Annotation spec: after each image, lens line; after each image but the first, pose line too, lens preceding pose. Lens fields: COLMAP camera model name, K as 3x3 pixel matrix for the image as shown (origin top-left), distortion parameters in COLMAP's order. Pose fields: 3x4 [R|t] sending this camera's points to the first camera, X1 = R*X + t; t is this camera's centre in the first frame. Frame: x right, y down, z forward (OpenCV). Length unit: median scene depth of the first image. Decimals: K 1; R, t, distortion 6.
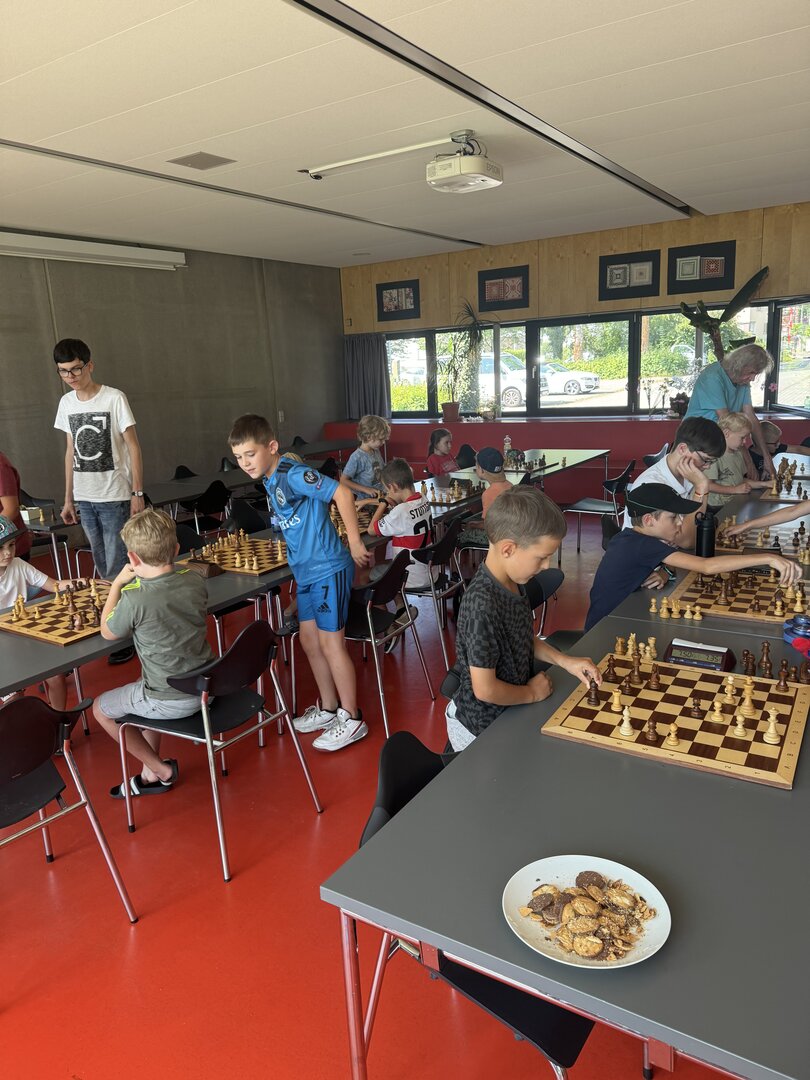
lens RADIAL K [[753.0, 0, 405.0], [0, 753.0, 540.0], [0, 0, 1]] dist [0.031675, -0.033879]
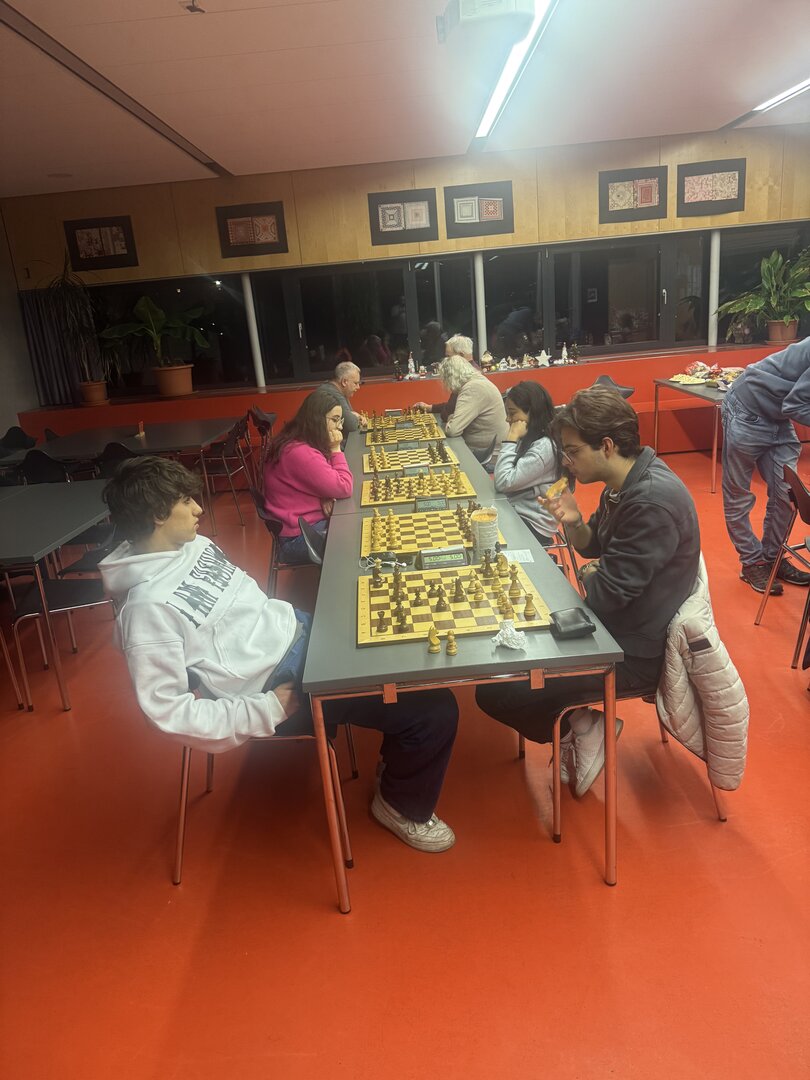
lens RADIAL K [[753.0, 0, 405.0], [0, 753.0, 540.0], [0, 0, 1]] dist [0.031675, -0.033879]
pose [[0.815859, -0.198169, 0.543234, -0.273244], [0.177217, 0.979926, 0.091316, -0.042183], [-0.550425, 0.021769, 0.834601, 0.220541]]
